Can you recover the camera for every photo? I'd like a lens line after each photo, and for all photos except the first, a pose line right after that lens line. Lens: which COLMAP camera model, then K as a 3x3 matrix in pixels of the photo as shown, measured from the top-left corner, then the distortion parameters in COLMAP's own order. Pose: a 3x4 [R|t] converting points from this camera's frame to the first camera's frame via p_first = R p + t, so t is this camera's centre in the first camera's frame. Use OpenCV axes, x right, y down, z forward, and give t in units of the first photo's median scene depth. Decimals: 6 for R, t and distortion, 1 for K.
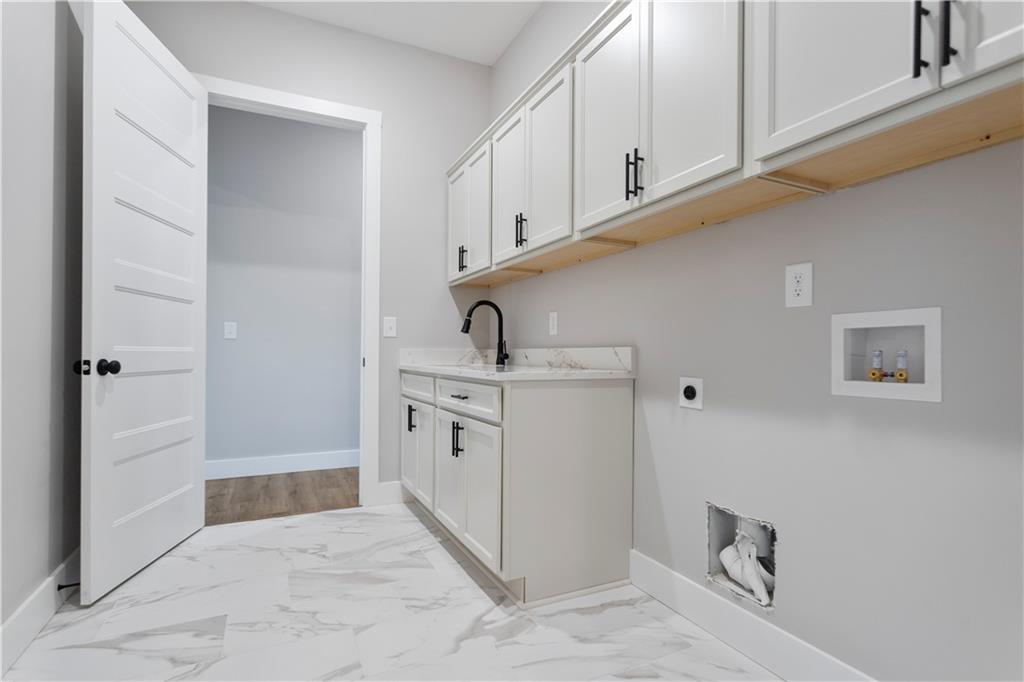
lens RADIAL K [[507.2, 0, 513.4], [0, 507.2, 358.2], [0, 0, 1]] dist [0.002282, 0.000255]
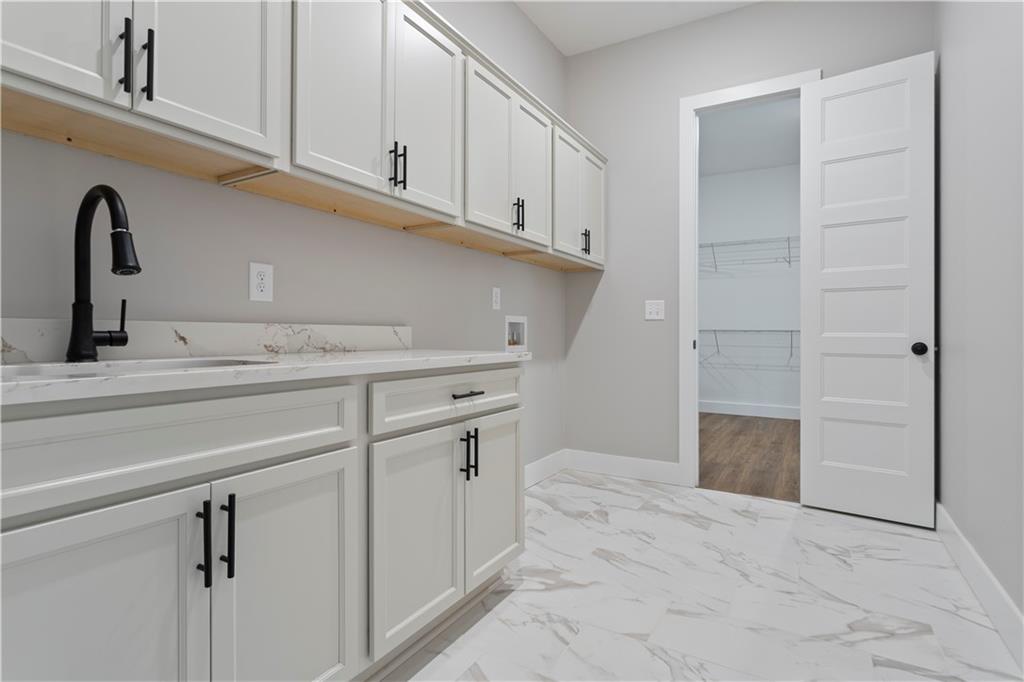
lens RADIAL K [[526.2, 0, 512.0], [0, 526.2, 341.0], [0, 0, 1]] dist [0.000779, 0.000192]
pose [[-0.557808, -0.018153, 0.829772, -0.842547], [-0.000487, 0.999768, 0.021545, -0.016844], [-0.829970, 0.011614, -0.557687, 1.522853]]
